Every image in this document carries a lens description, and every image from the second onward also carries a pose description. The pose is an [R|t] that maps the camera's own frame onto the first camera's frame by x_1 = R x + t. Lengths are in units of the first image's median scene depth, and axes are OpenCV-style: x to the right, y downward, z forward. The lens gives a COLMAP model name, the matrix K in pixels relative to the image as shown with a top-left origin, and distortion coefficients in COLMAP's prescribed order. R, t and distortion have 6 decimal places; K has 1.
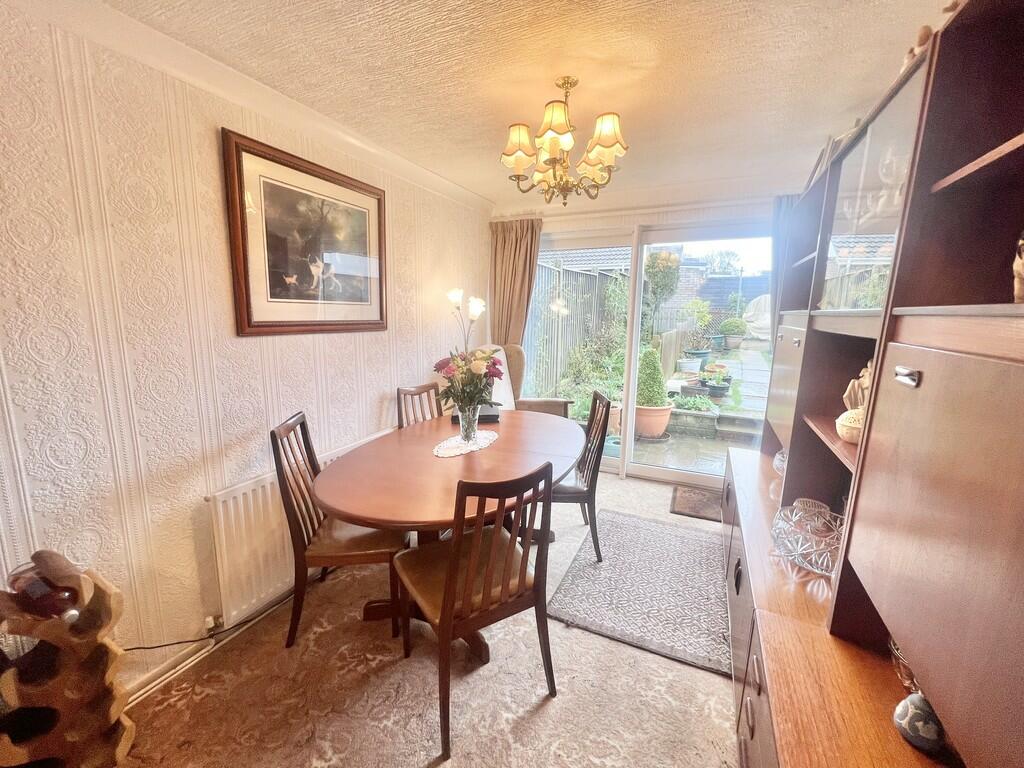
lens RADIAL K [[411.2, 0, 513.2], [0, 411.2, 381.7], [0, 0, 1]] dist [-0.001172, -0.000027]
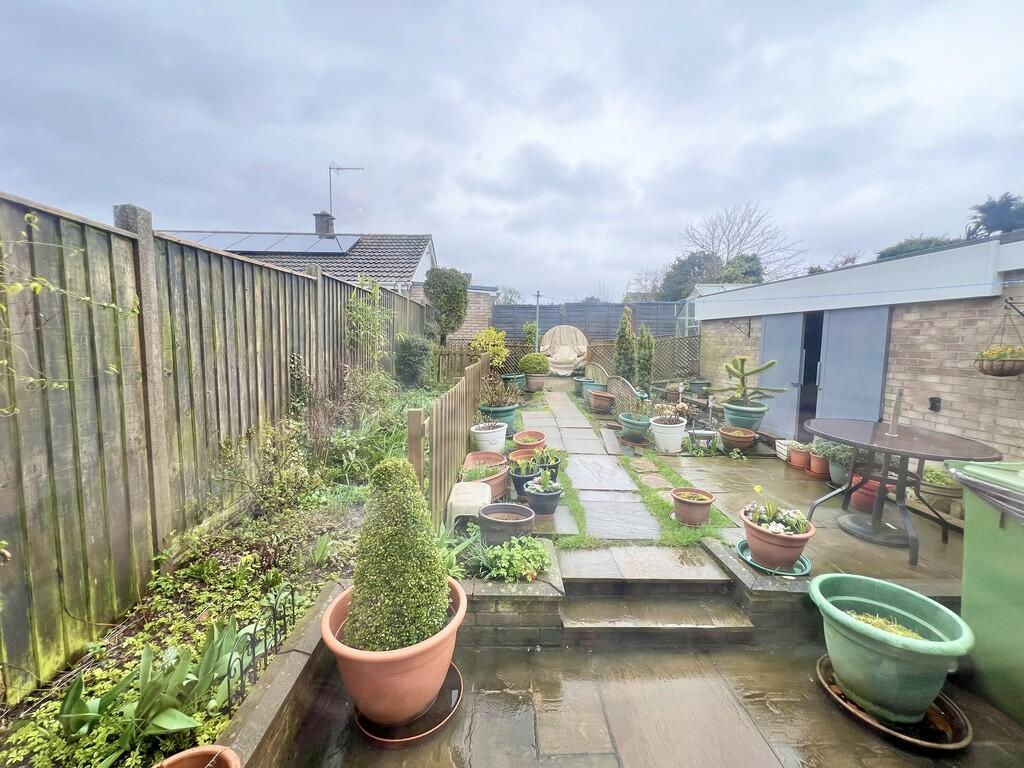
lens RADIAL K [[411.2, 0, 513.2], [0, 411.2, 381.7], [0, 0, 1]] dist [-0.001172, -0.000027]
pose [[0.888968, -0.043556, 0.455893, 0.187771], [0.075870, 0.995718, -0.052813, -0.085407], [-0.451641, 0.081538, 0.888466, 0.442219]]
